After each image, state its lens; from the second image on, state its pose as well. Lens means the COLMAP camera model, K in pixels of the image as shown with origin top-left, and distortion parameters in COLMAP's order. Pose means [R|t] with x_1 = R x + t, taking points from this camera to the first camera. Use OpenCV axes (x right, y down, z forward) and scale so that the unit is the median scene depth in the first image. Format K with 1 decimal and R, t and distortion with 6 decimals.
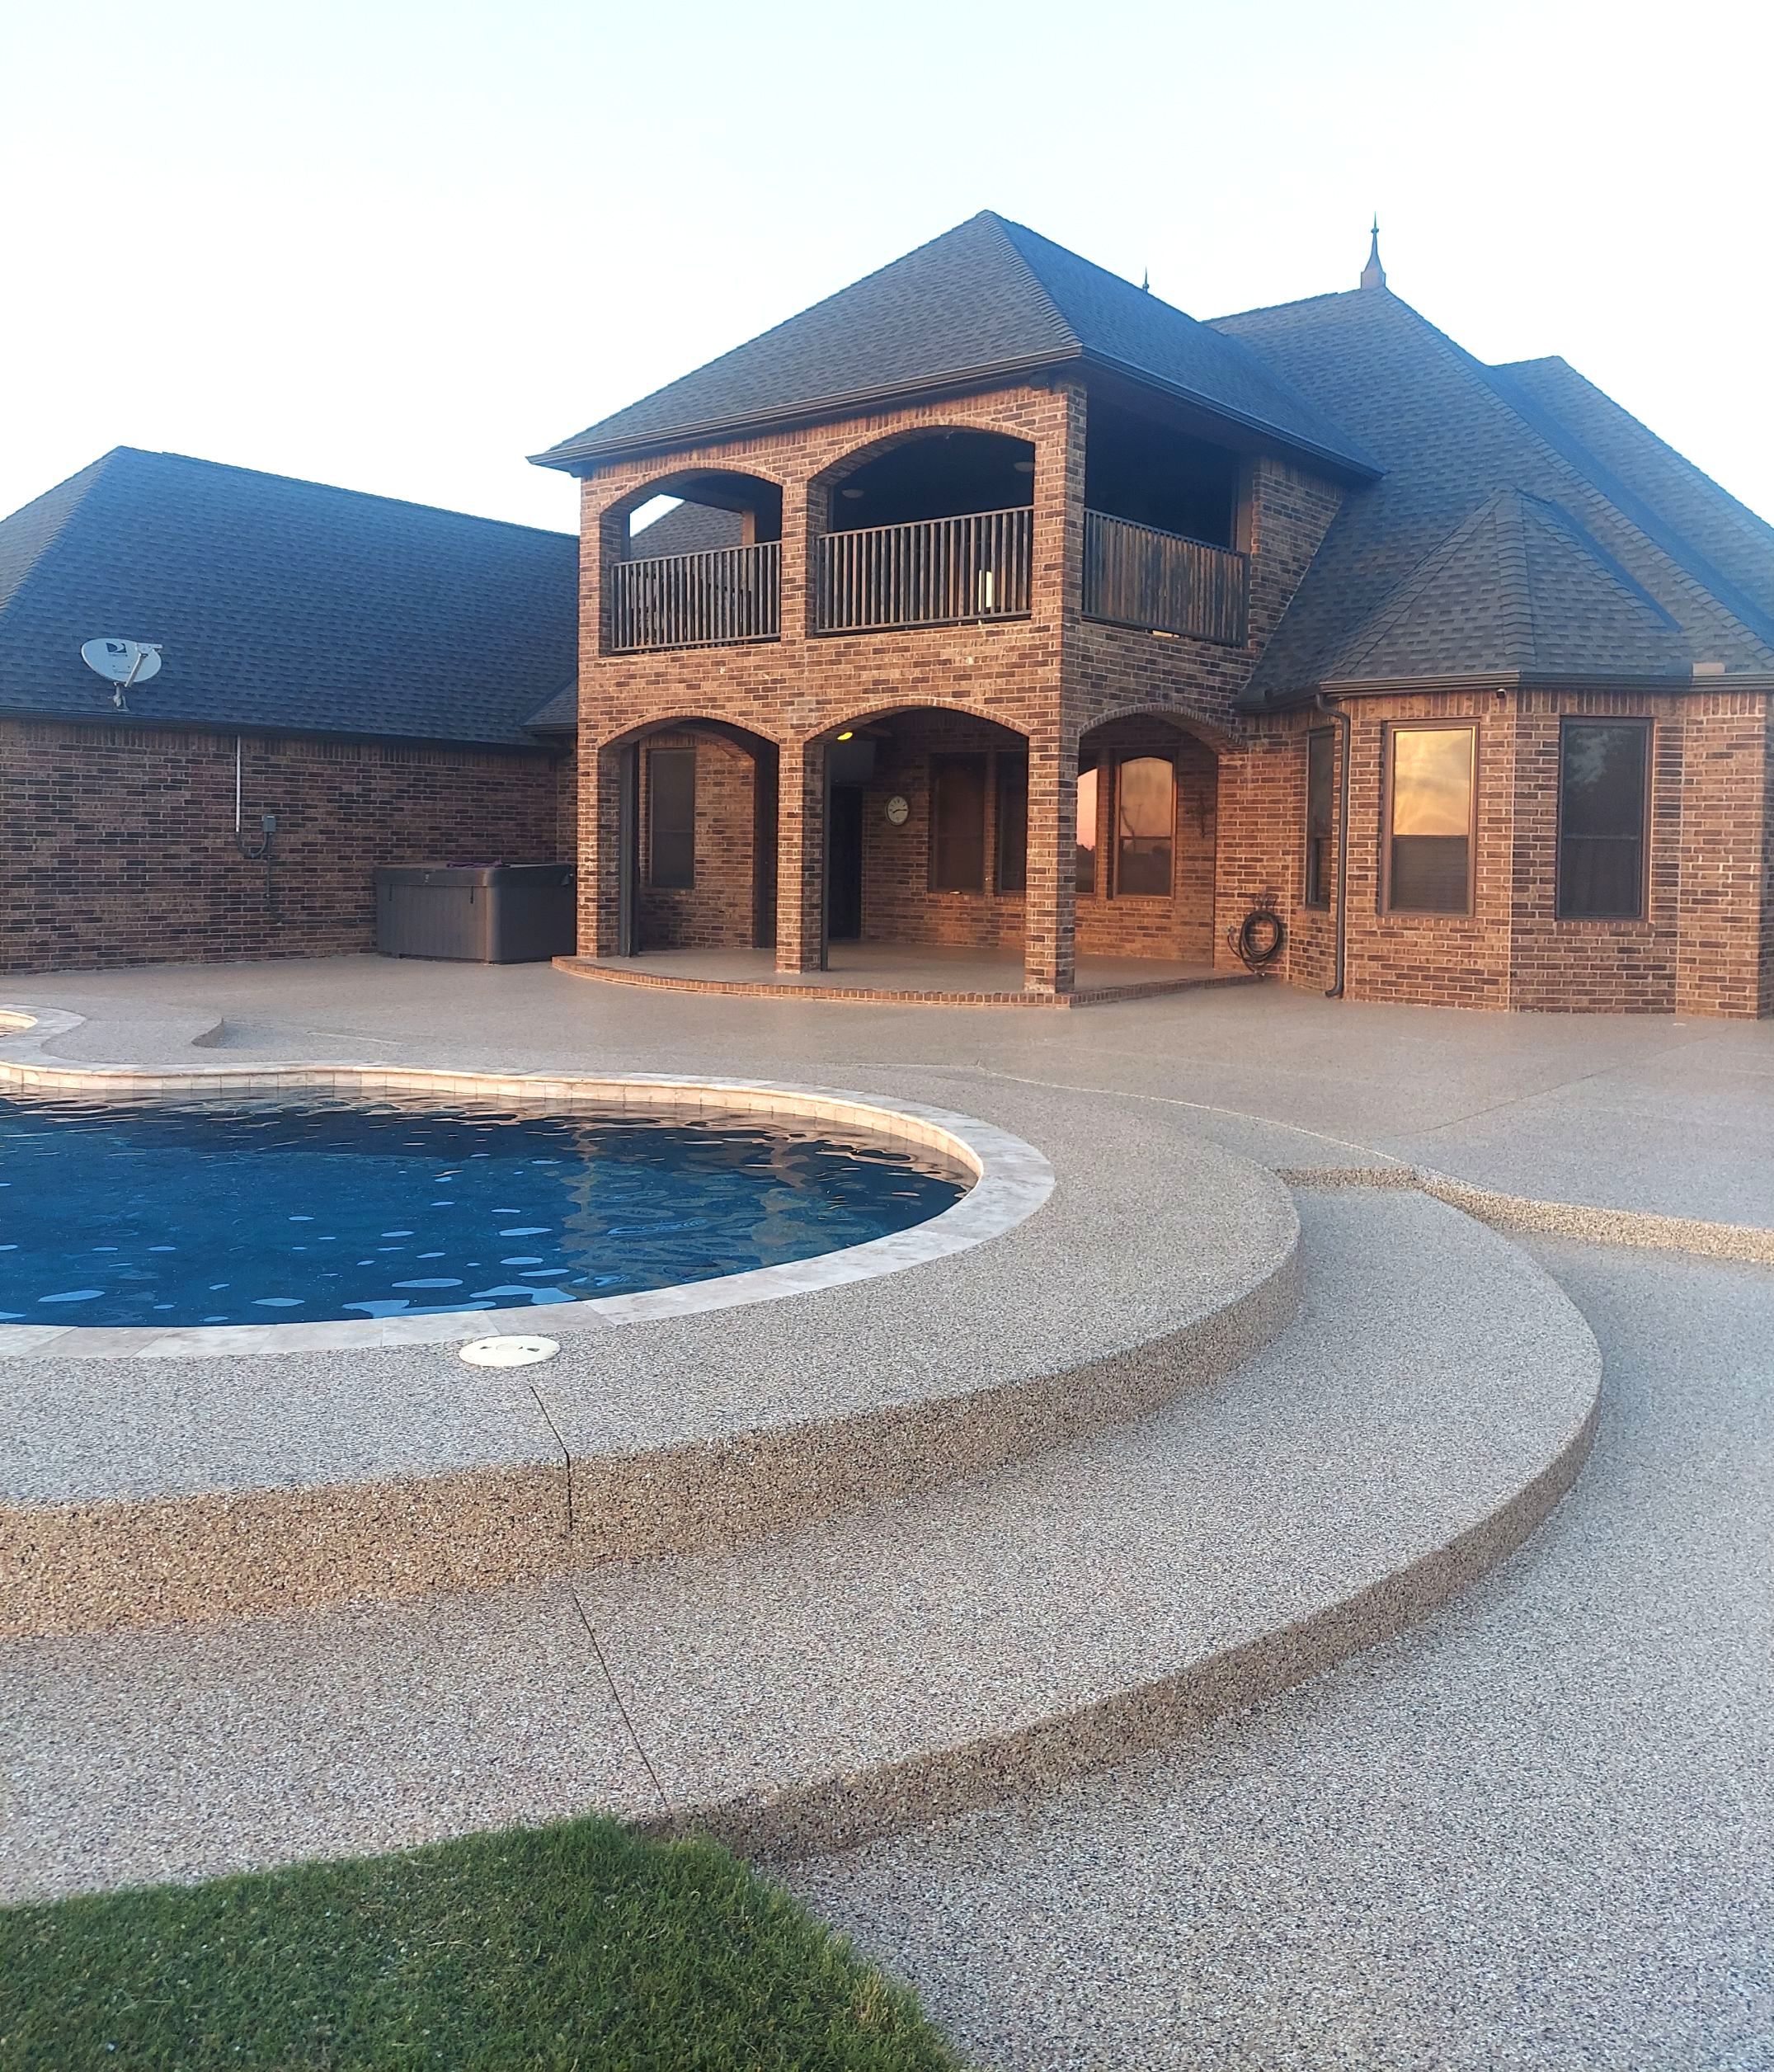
lens RADIAL K [[1702.9, 0, 854.0], [0, 1702.9, 905.5], [0, 0, 1]] dist [0.041282, -0.039268]
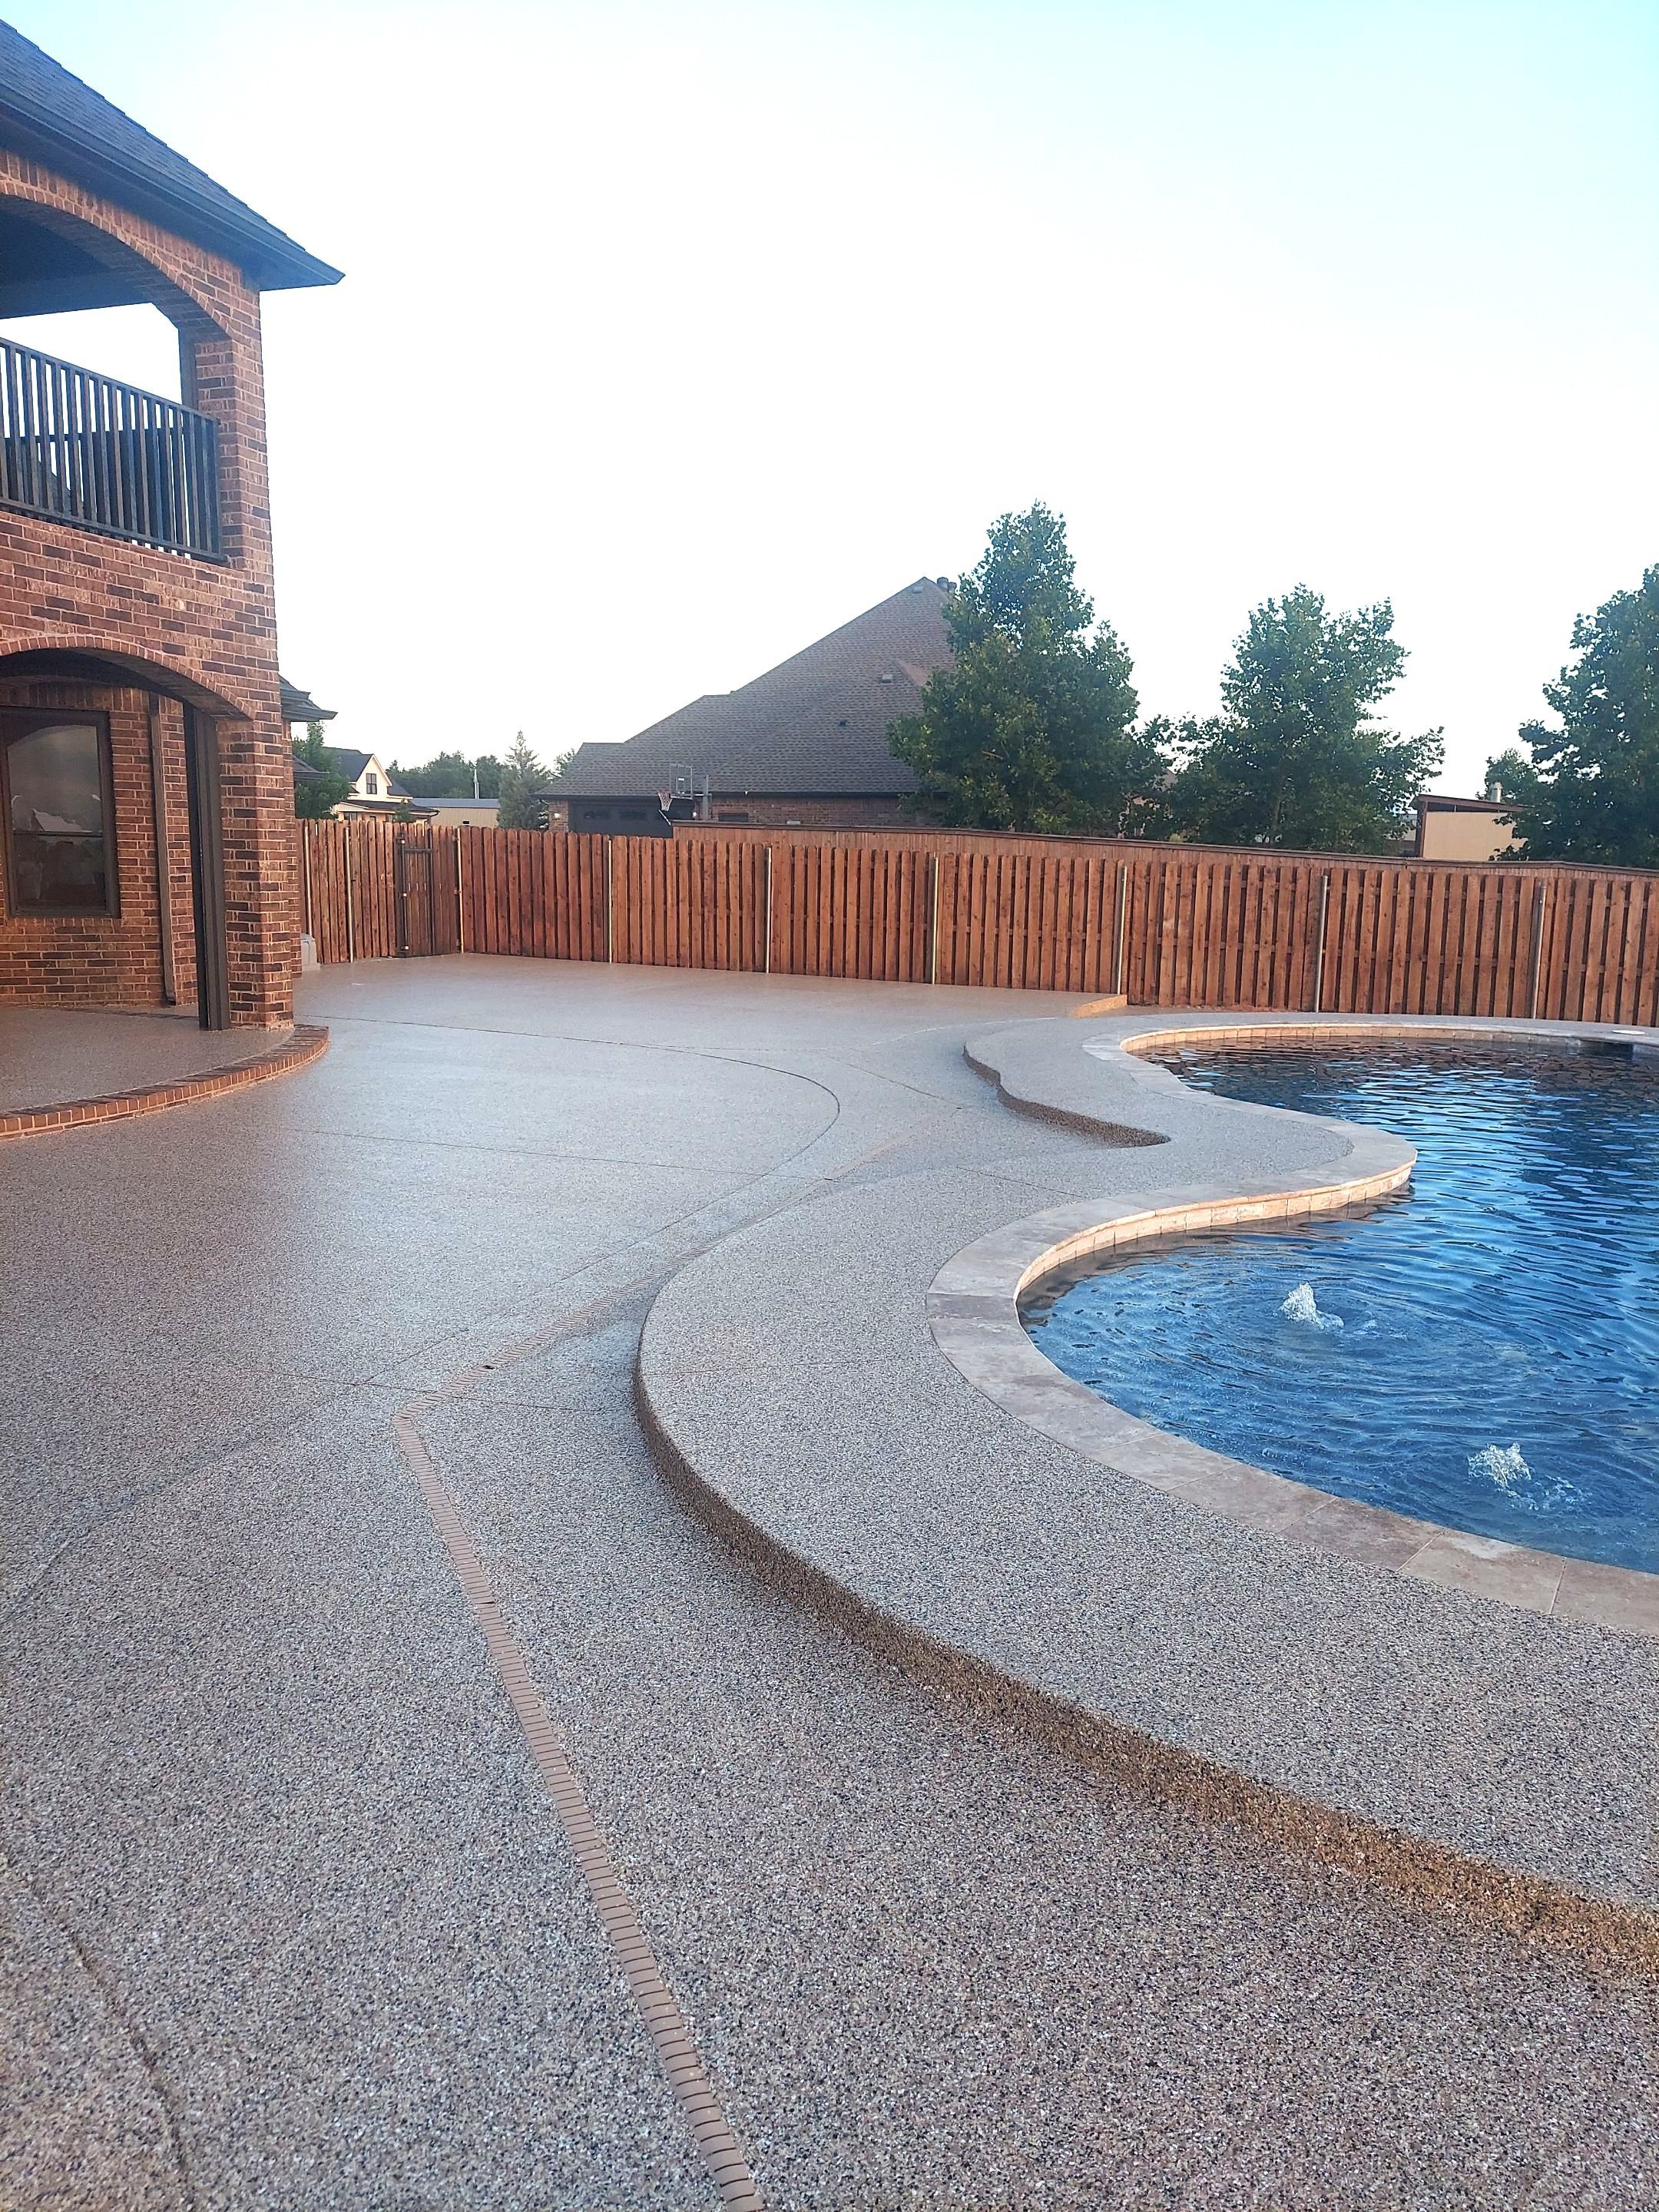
lens RADIAL K [[1608.0, 0, 853.1], [0, 1608.0, 1100.0], [0, 0, 1]] dist [0.083406, -0.085893]
pose [[-0.362775, -0.162229, 0.917647, -0.732733], [0.008844, 0.984086, 0.177471, -0.055379], [-0.931835, 0.072498, -0.355567, 1.003650]]
